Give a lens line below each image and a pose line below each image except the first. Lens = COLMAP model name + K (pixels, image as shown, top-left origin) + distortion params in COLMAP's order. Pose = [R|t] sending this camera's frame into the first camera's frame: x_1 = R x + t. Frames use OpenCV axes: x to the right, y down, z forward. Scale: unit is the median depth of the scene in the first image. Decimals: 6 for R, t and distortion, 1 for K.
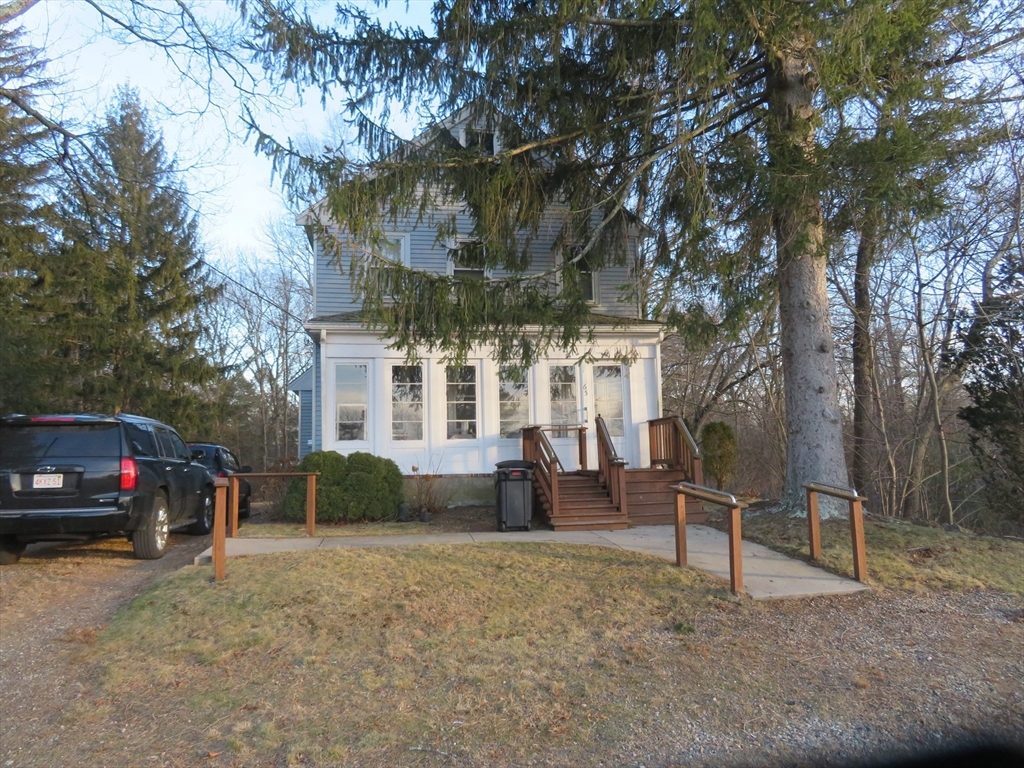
lens RADIAL K [[695.2, 0, 512.0], [0, 695.2, 384.0], [0, 0, 1]] dist [-0.040303, -0.000021]
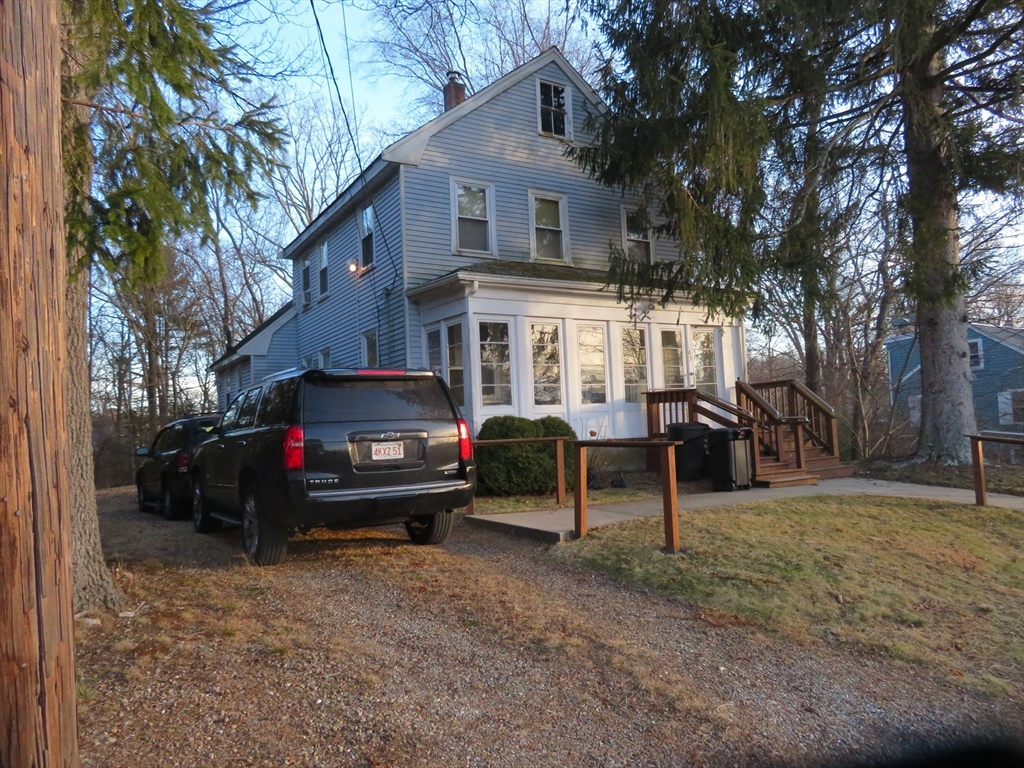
lens RADIAL K [[718.9, 0, 512.0], [0, 718.9, 363.5], [0, 0, 1]] dist [-0.000815, -0.000708]
pose [[0.932025, 0.012713, 0.362172, -0.603071], [-0.013095, 0.999913, -0.001399, 0.029926], [-0.362158, -0.003439, 0.932110, 0.129243]]
